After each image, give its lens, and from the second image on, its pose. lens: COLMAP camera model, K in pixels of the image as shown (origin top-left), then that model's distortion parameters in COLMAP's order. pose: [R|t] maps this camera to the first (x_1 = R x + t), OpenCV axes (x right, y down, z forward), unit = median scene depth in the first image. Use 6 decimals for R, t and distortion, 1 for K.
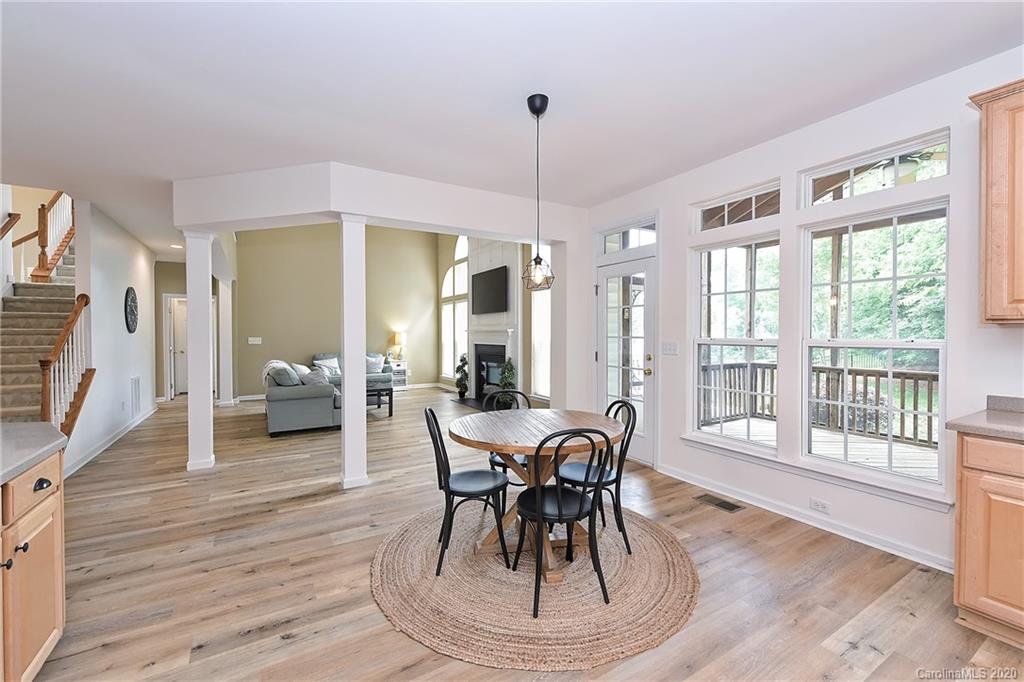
lens RADIAL K [[420.2, 0, 512.0], [0, 420.2, 341.0], [0, 0, 1]] dist [0.001016, 0.000129]
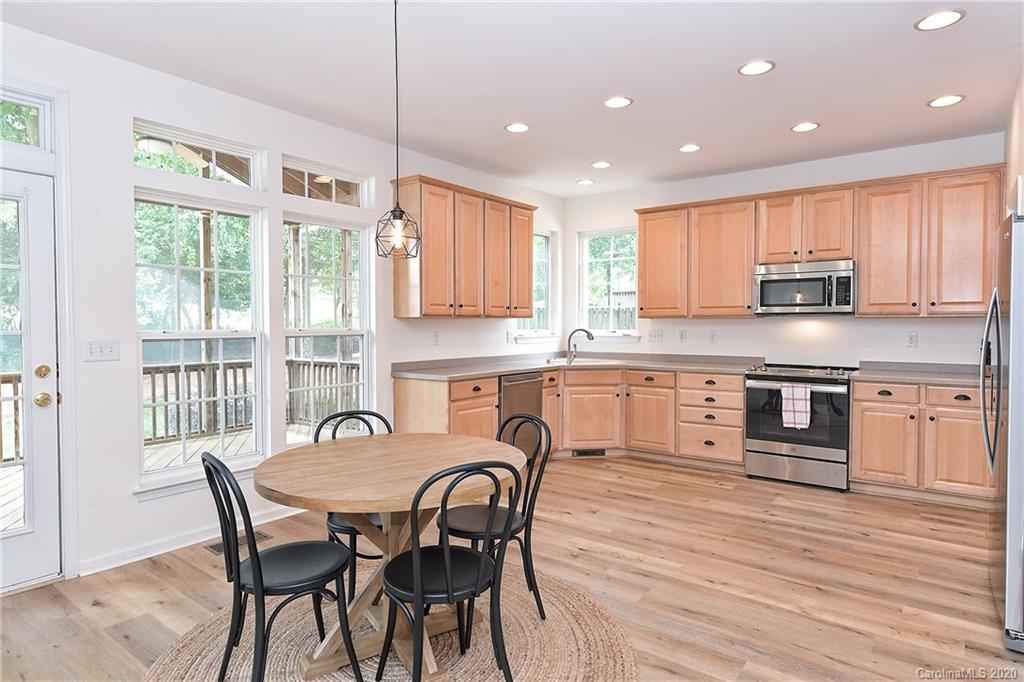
lens RADIAL K [[568.9, 0, 512.0], [0, 568.9, 341.0], [0, 0, 1]] dist [-0.002702, -0.000465]
pose [[-0.360279, -0.026179, 0.932477, -0.568589], [0.020540, 0.999141, 0.035987, -0.010854], [-0.932618, 0.032118, -0.359432, 0.775441]]
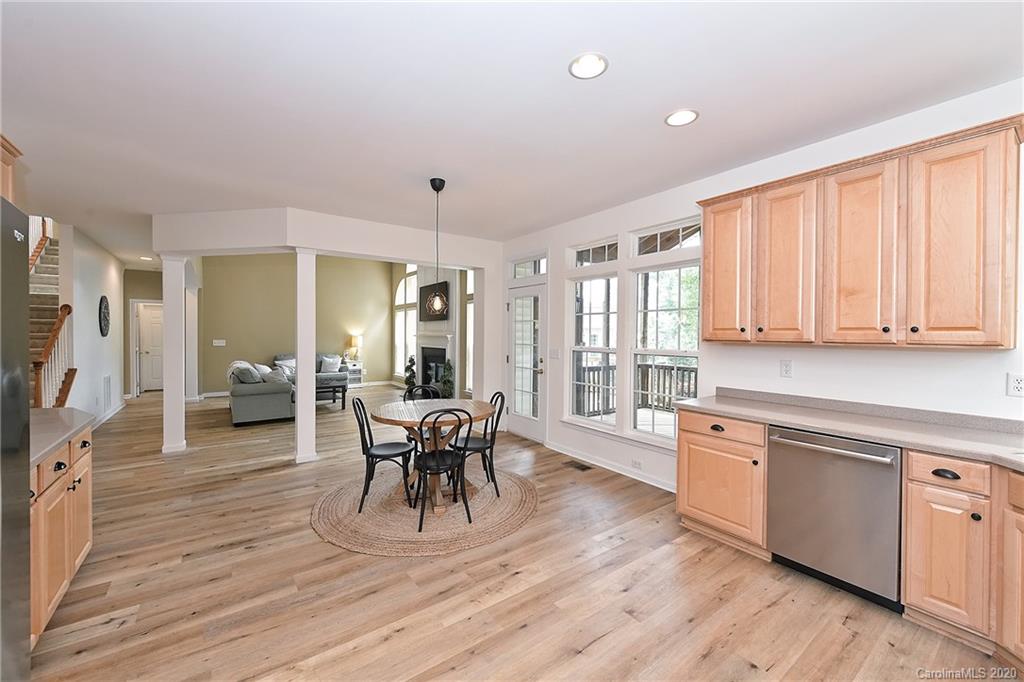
lens RADIAL K [[396.7, 0, 512.0], [0, 396.7, 341.0], [0, 0, 1]] dist [-0.000732, -0.000528]
pose [[0.995649, 0.007237, 0.092905, 0.130827], [-0.007101, 0.999973, -0.001796, -0.020748], [-0.092915, 0.001129, 0.995673, -0.247913]]
